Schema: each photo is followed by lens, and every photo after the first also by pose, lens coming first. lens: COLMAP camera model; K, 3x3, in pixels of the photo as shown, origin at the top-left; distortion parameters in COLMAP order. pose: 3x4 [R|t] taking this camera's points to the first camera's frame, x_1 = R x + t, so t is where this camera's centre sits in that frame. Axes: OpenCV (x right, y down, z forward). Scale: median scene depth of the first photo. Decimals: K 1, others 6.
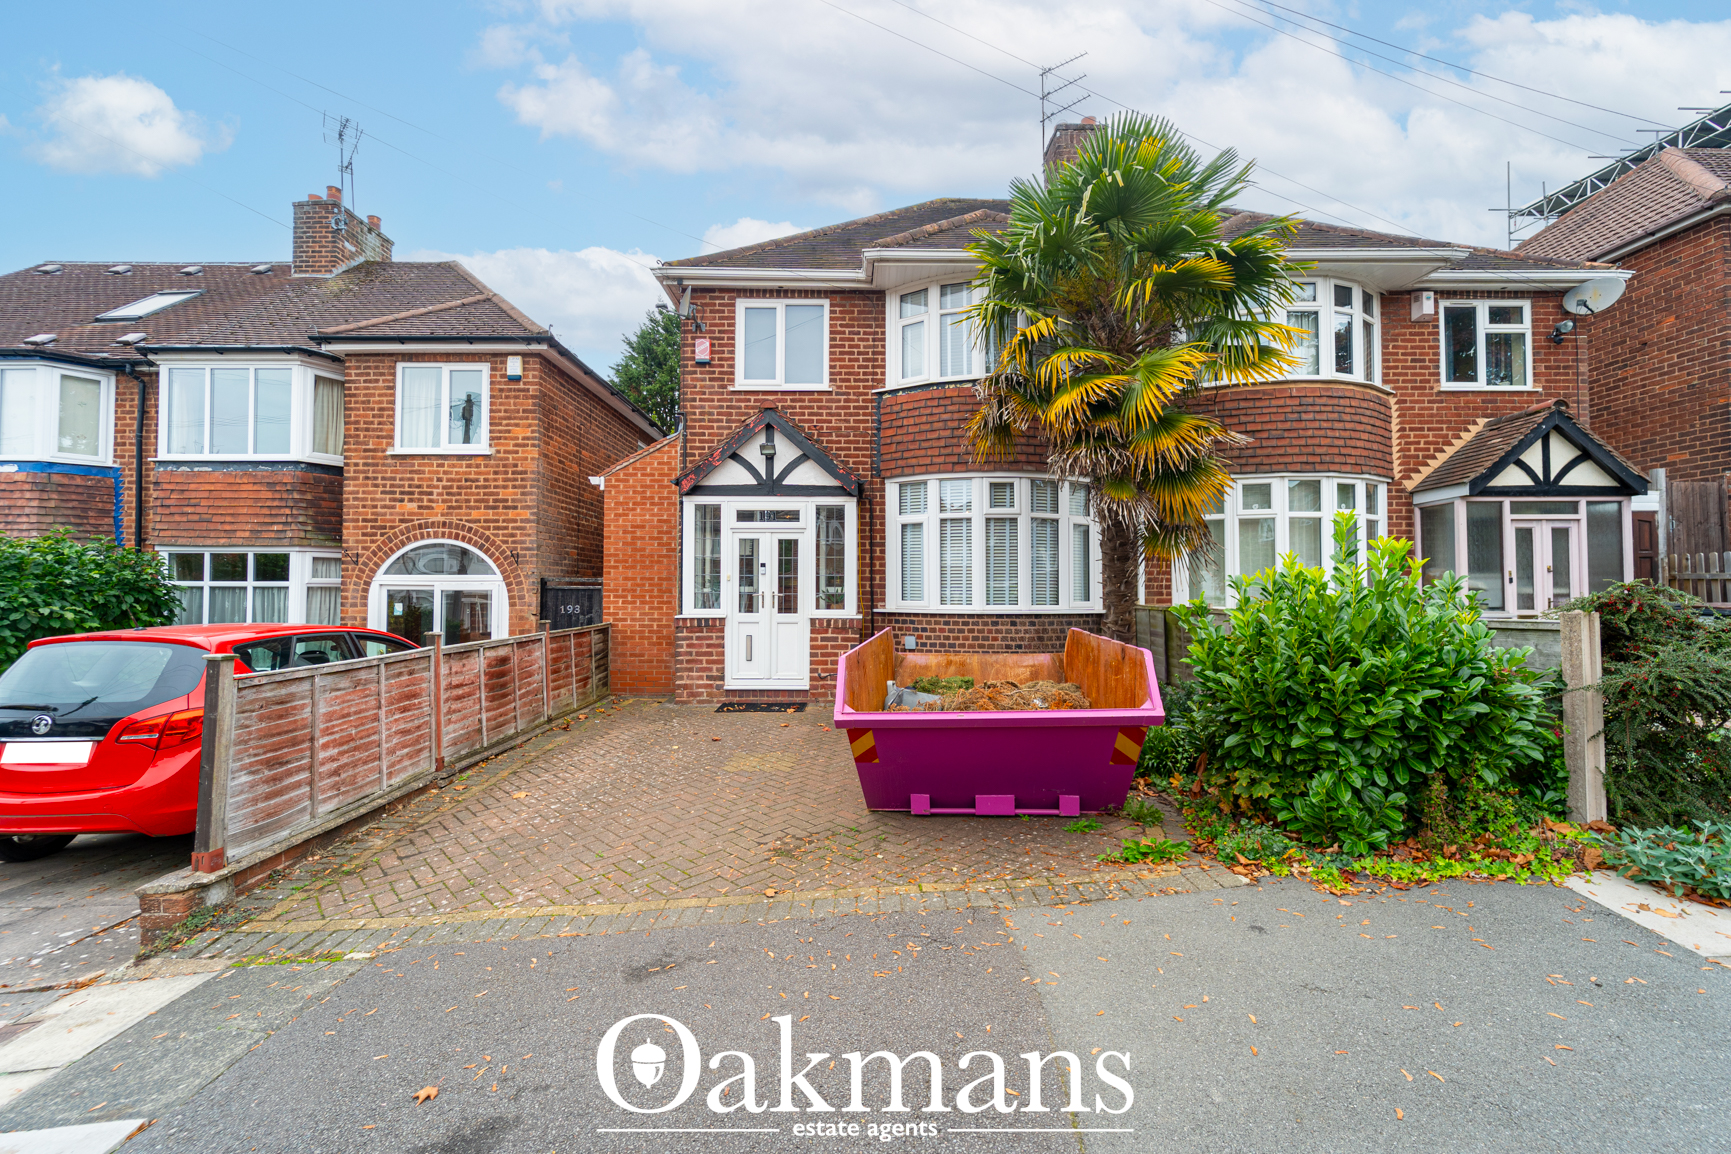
lens RADIAL K [[678.9, 0, 827.8], [0, 678.9, 571.3], [0, 0, 1]] dist [-0.000504, -0.000838]
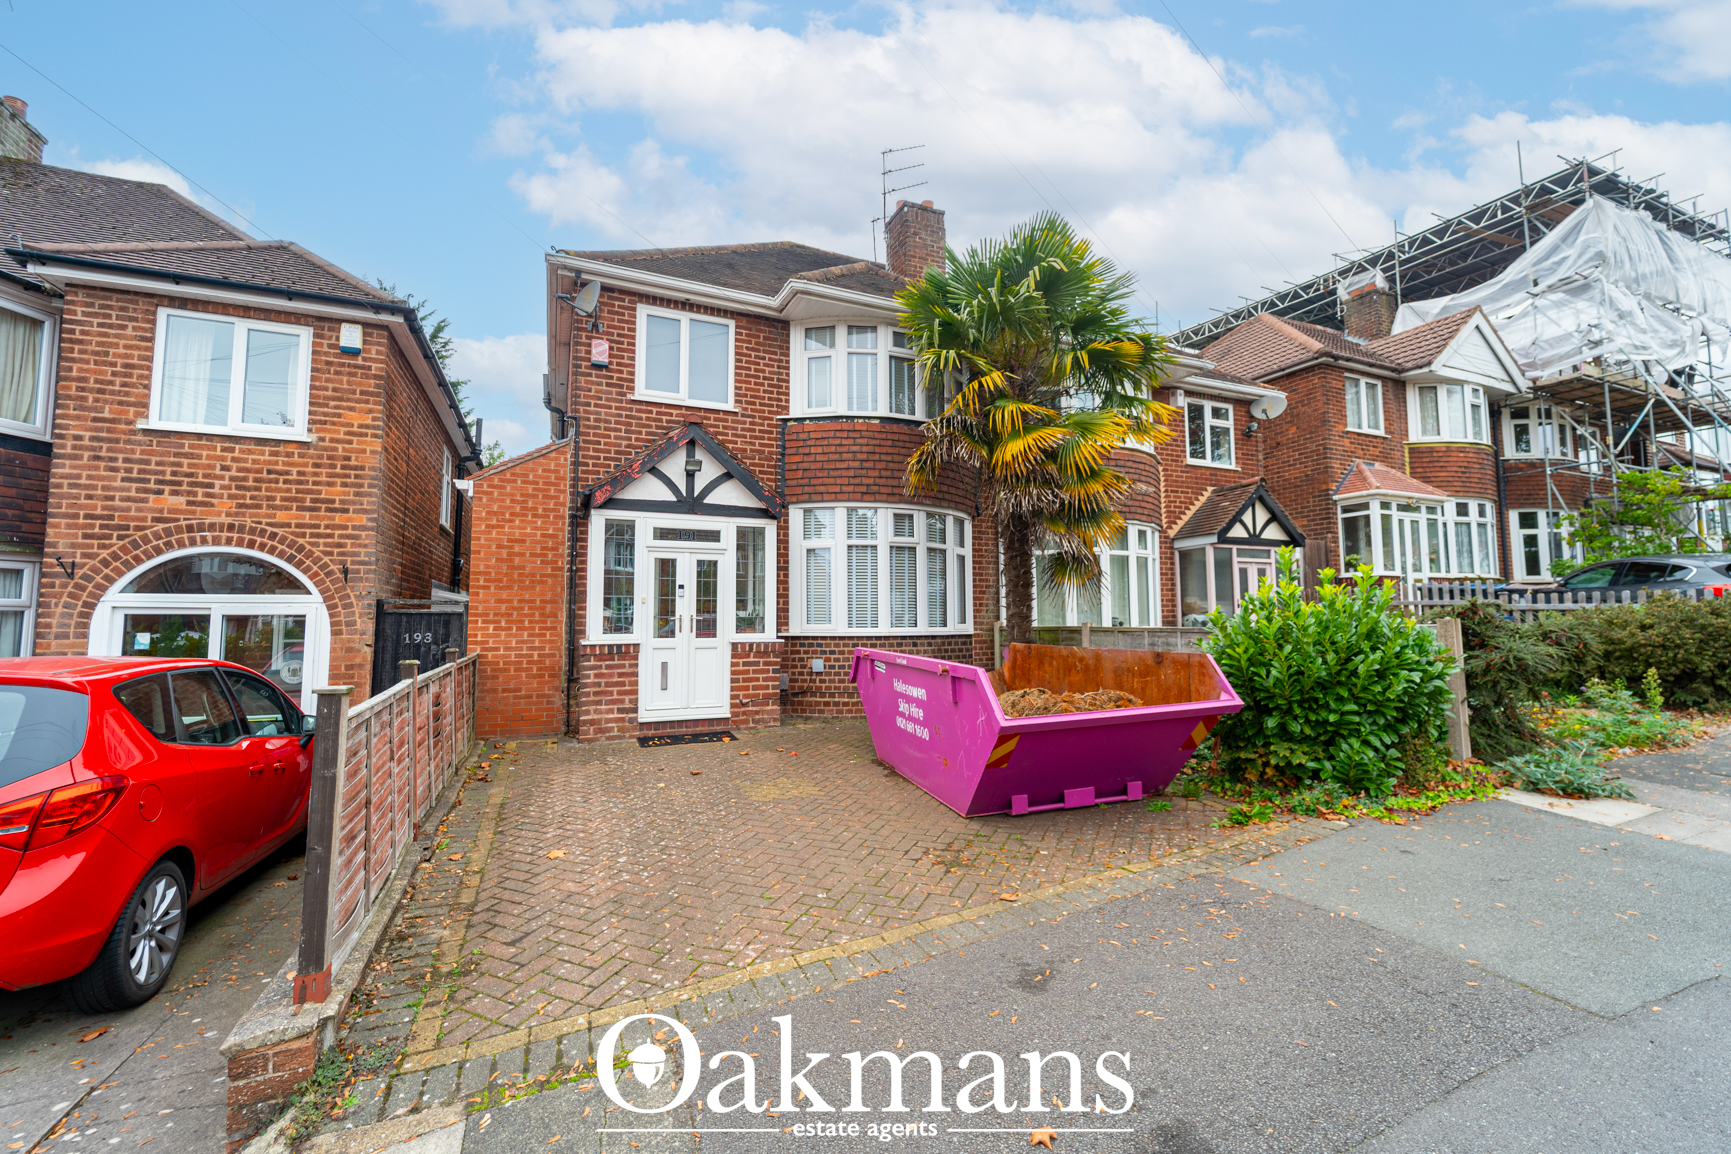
lens RADIAL K [[678.9, 0, 827.8], [0, 678.9, 571.3], [0, 0, 1]] dist [-0.000504, -0.000838]
pose [[0.922131, 0.023975, 0.386134, -0.255936], [-0.006101, 0.998855, -0.047449, 0.012139], [-0.386830, 0.041399, 0.921222, 0.050691]]
